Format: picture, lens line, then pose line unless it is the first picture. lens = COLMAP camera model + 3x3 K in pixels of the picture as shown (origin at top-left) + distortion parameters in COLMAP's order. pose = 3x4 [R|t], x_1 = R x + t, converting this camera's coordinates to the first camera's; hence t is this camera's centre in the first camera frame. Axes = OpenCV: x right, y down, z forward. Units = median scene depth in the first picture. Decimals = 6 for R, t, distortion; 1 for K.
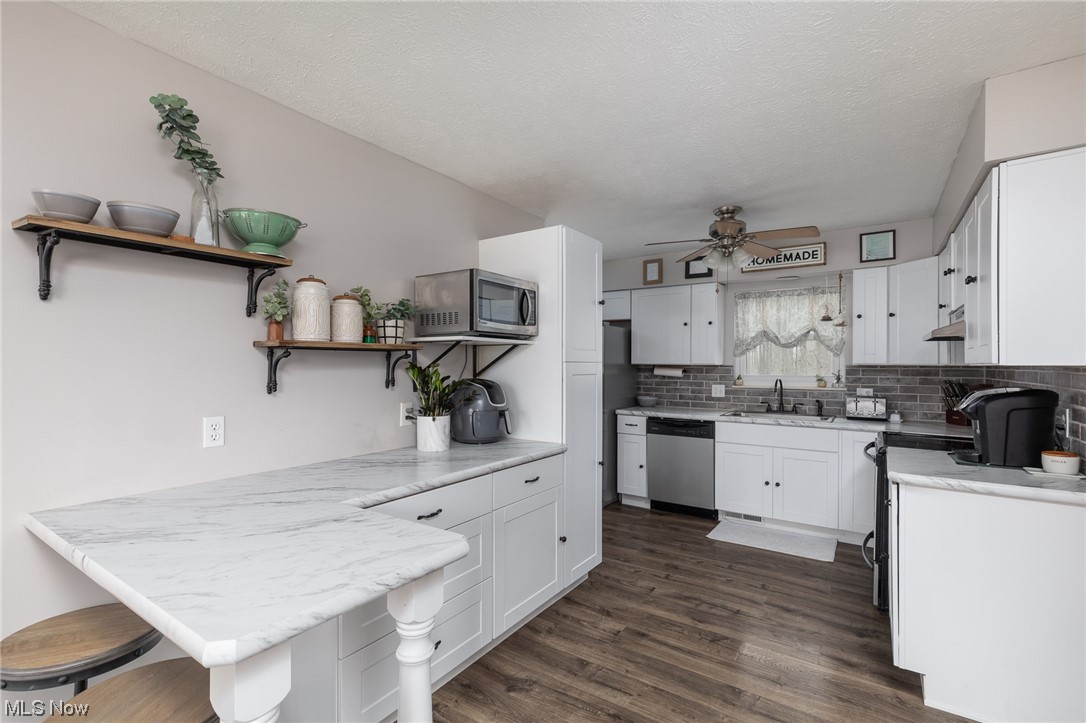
lens RADIAL K [[487.3, 0, 543.0], [0, 487.3, 361.5], [0, 0, 1]] dist [0.001569, 0.000505]
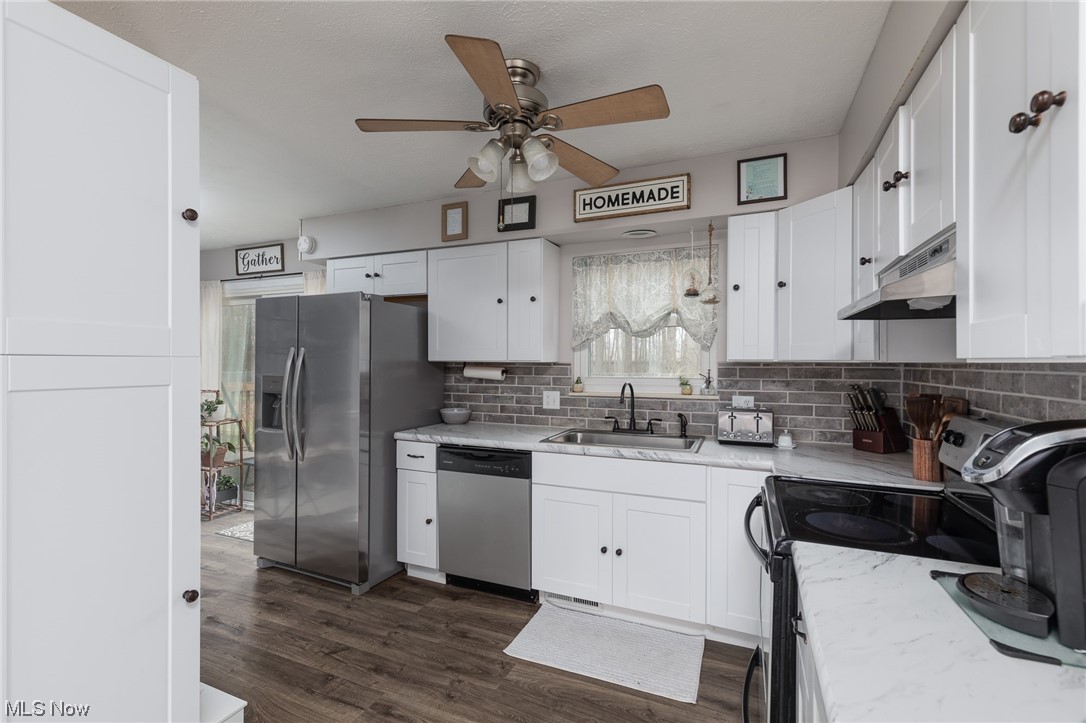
lens RADIAL K [[487.3, 0, 543.0], [0, 487.3, 361.5], [0, 0, 1]] dist [0.001569, 0.000505]
pose [[0.979272, -0.001884, 0.202539, 0.239095], [0.000938, 0.999988, 0.004766, 0.002855], [-0.202545, -0.004477, 0.979263, 0.375745]]
